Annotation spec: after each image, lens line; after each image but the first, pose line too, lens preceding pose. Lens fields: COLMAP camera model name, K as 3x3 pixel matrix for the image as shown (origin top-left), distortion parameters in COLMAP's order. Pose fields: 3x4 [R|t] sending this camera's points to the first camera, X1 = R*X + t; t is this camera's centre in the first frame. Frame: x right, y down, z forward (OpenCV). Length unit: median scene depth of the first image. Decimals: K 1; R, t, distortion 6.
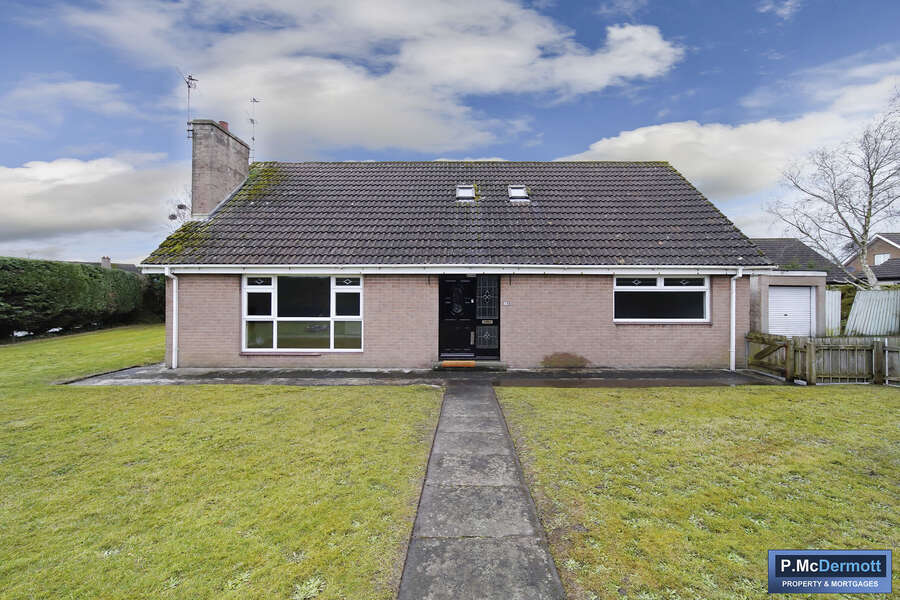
lens RADIAL K [[346.1, 0, 428.3], [0, 346.1, 288.0], [0, 0, 1]] dist [-0.000325, -0.000097]
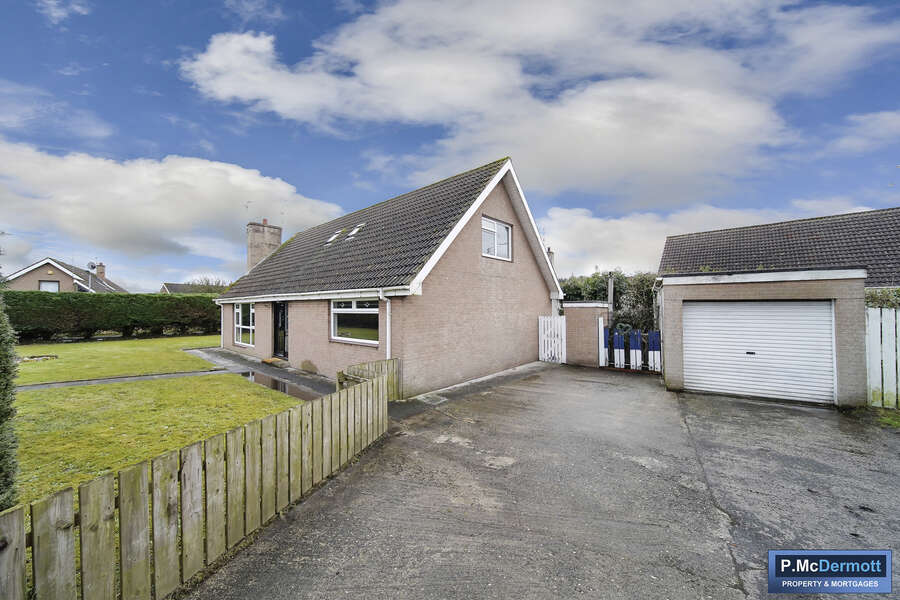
lens RADIAL K [[327.3, 0, 448.8], [0, 327.3, 306.2], [0, 0, 1]] dist [-0.003180, -0.000148]
pose [[0.737250, -0.007636, -0.675577, 1.594102], [0.019095, 0.999772, 0.009538, -0.016968], [0.675350, -0.019931, 0.737228, 0.452268]]
